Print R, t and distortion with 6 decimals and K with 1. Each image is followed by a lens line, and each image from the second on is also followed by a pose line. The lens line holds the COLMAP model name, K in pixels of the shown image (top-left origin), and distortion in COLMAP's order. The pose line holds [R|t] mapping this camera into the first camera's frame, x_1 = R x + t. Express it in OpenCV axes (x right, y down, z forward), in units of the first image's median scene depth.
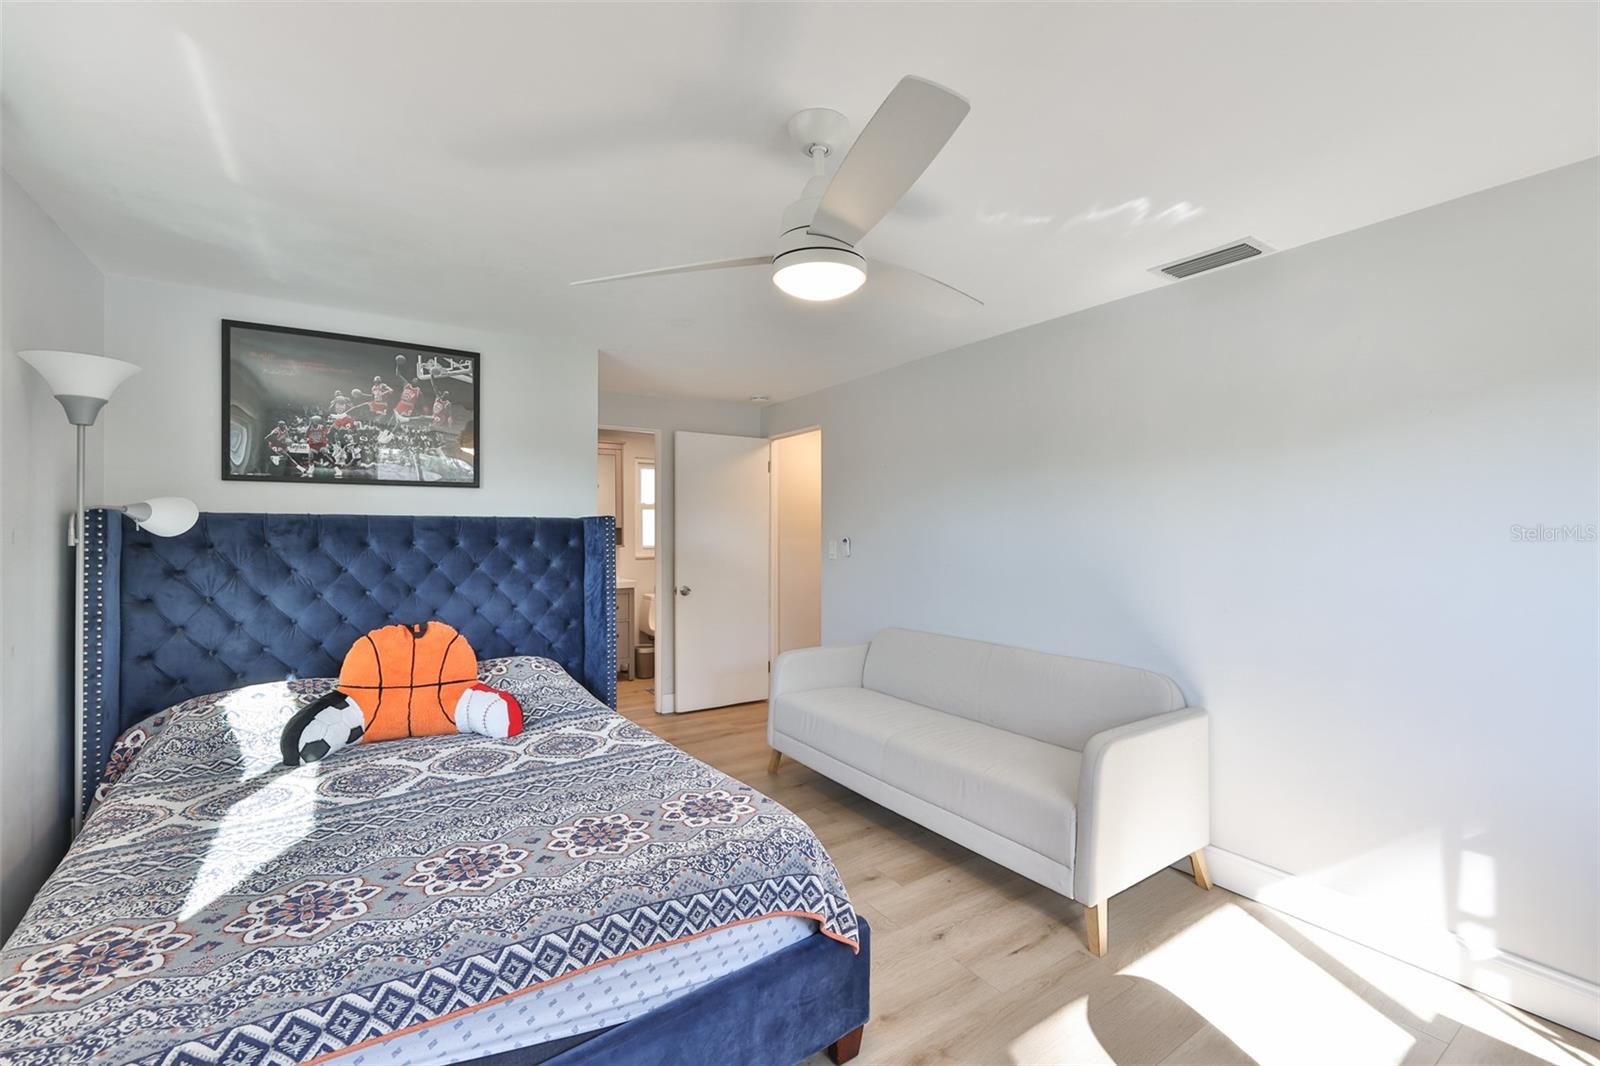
lens RADIAL K [[680.8, 0, 798.7], [0, 680.8, 536.8], [0, 0, 1]] dist [-0.002507, -0.000004]
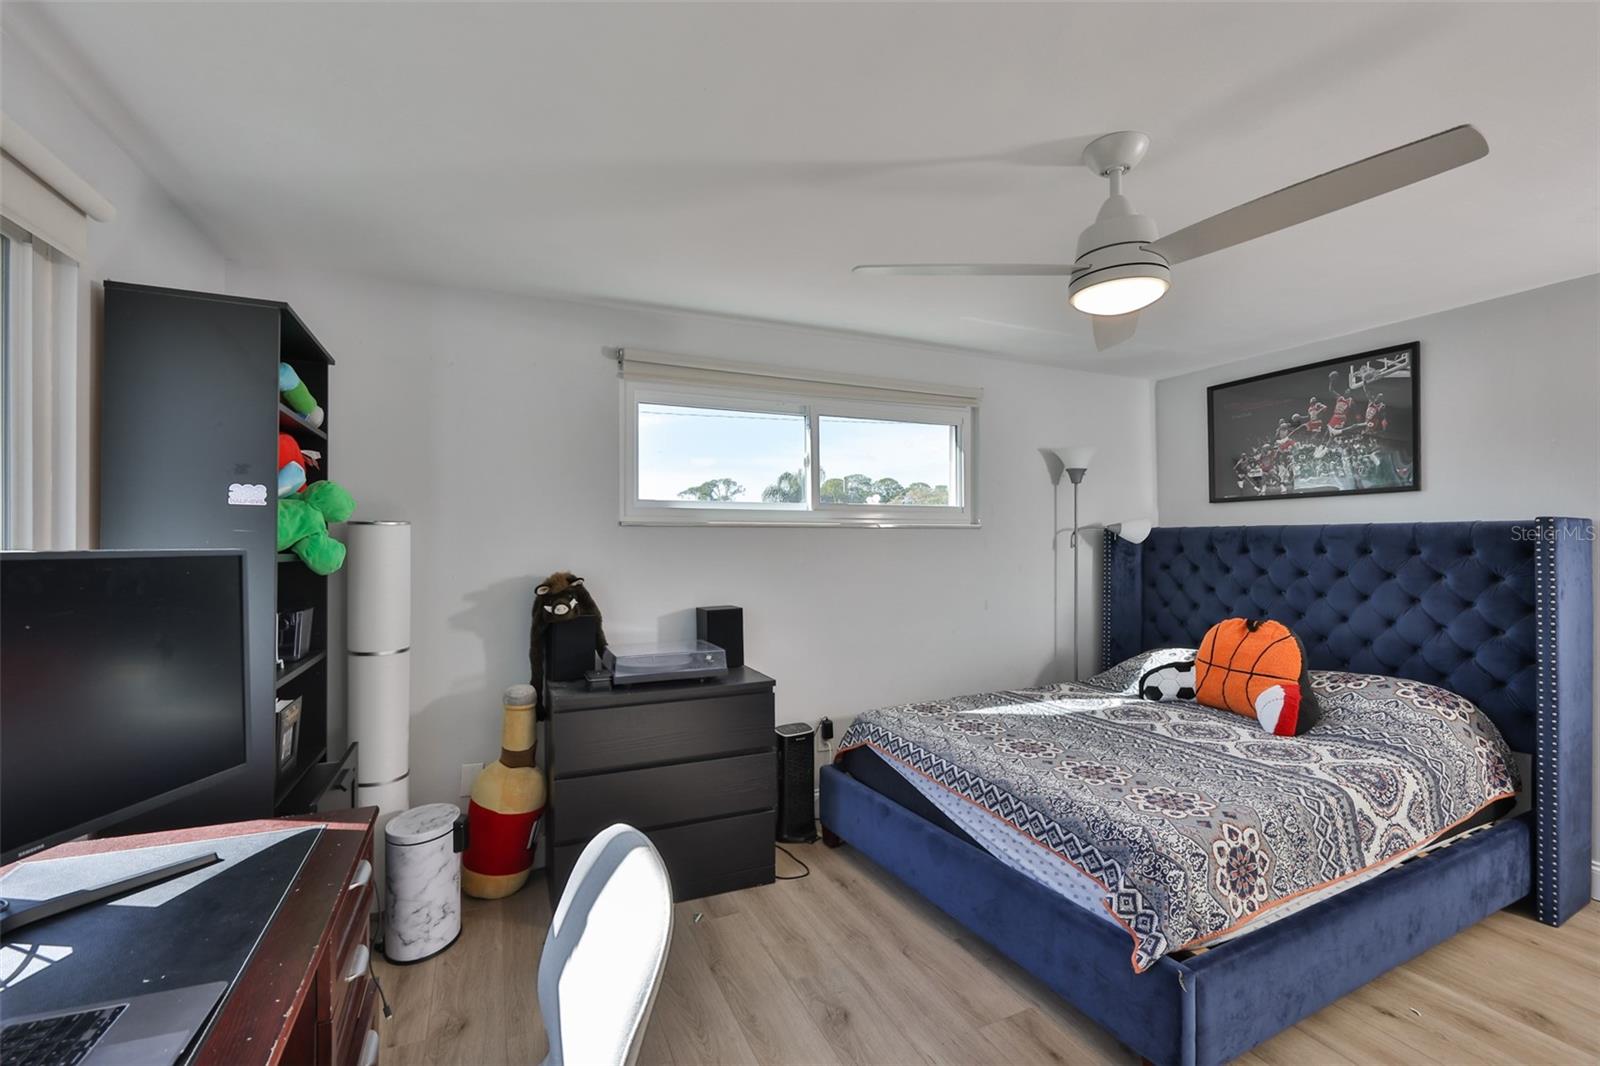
lens RADIAL K [[688.1, 0, 800.1], [0, 688.1, 561.0], [0, 0, 1]] dist [0.000536, 0.000251]
pose [[-0.174978, 0.027192, -0.984197, 0.814473], [-0.005001, 0.999581, 0.028506, -0.001156], [0.984560, 0.009909, -0.174769, 0.503317]]
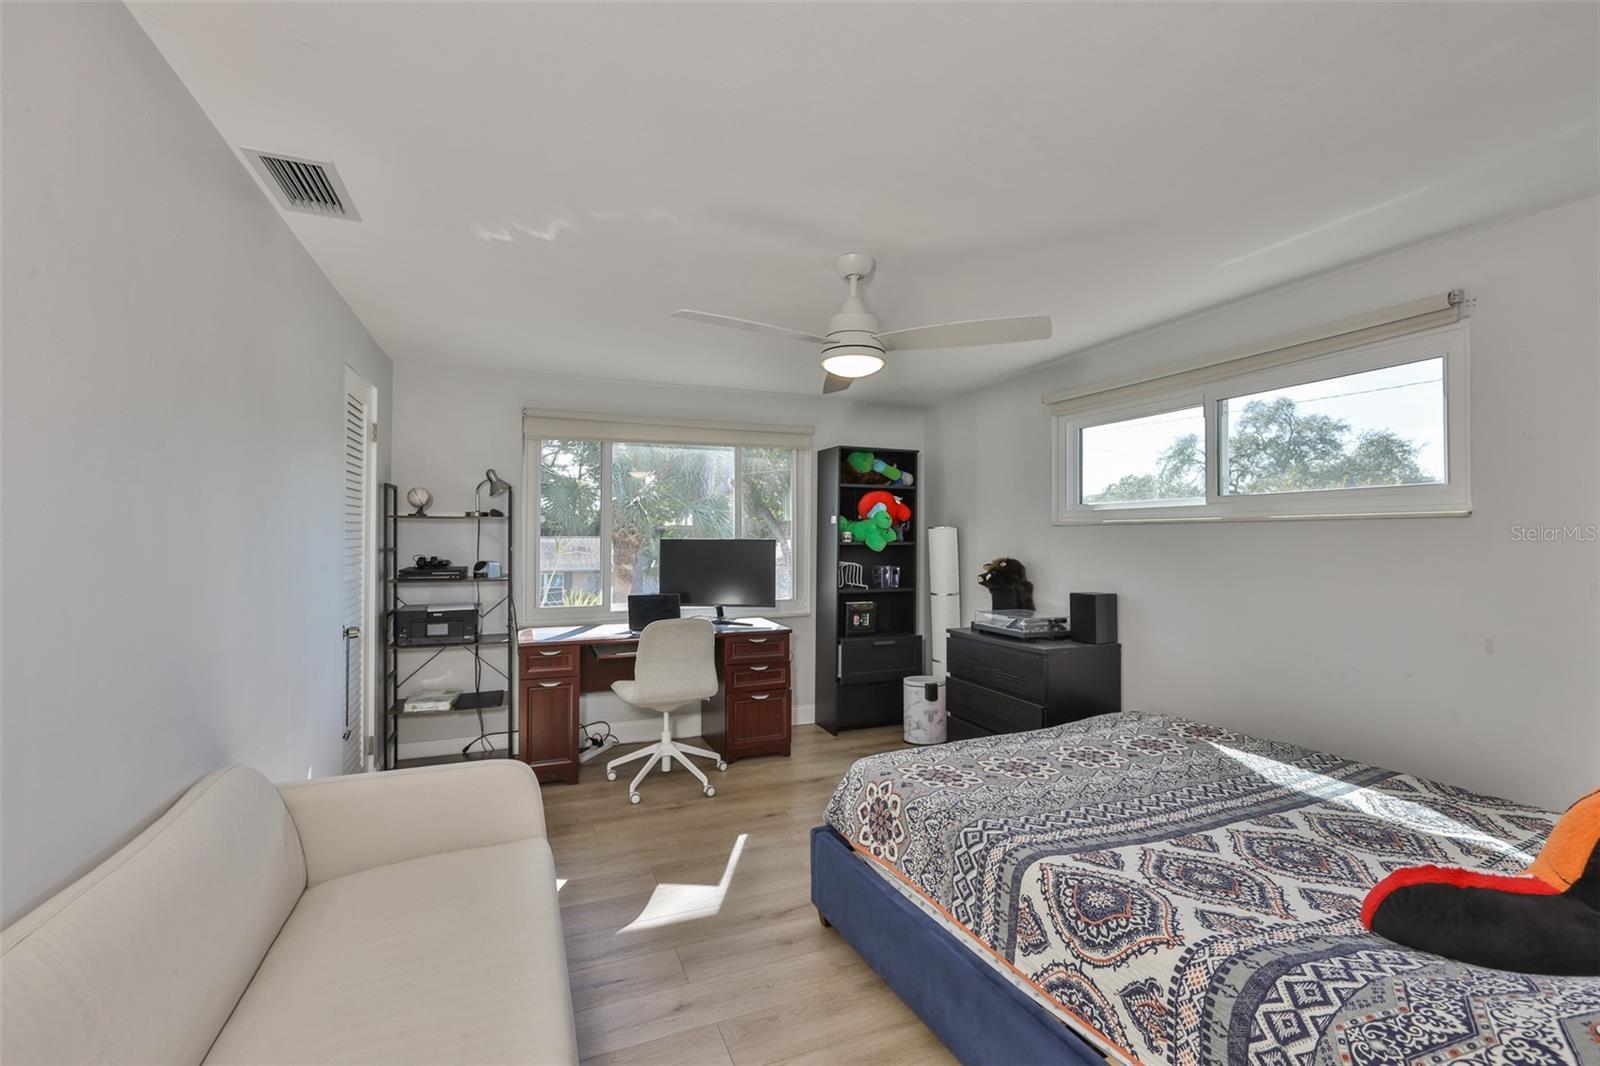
lens RADIAL K [[680.8, 0, 798.7], [0, 680.8, 536.8], [0, 0, 1]] dist [-0.002507, -0.000004]
pose [[-0.978126, 0.001405, 0.208008, -0.112874], [0.001950, 0.999995, 0.002416, -0.005603], [-0.208004, 0.002769, -0.978124, 1.761789]]
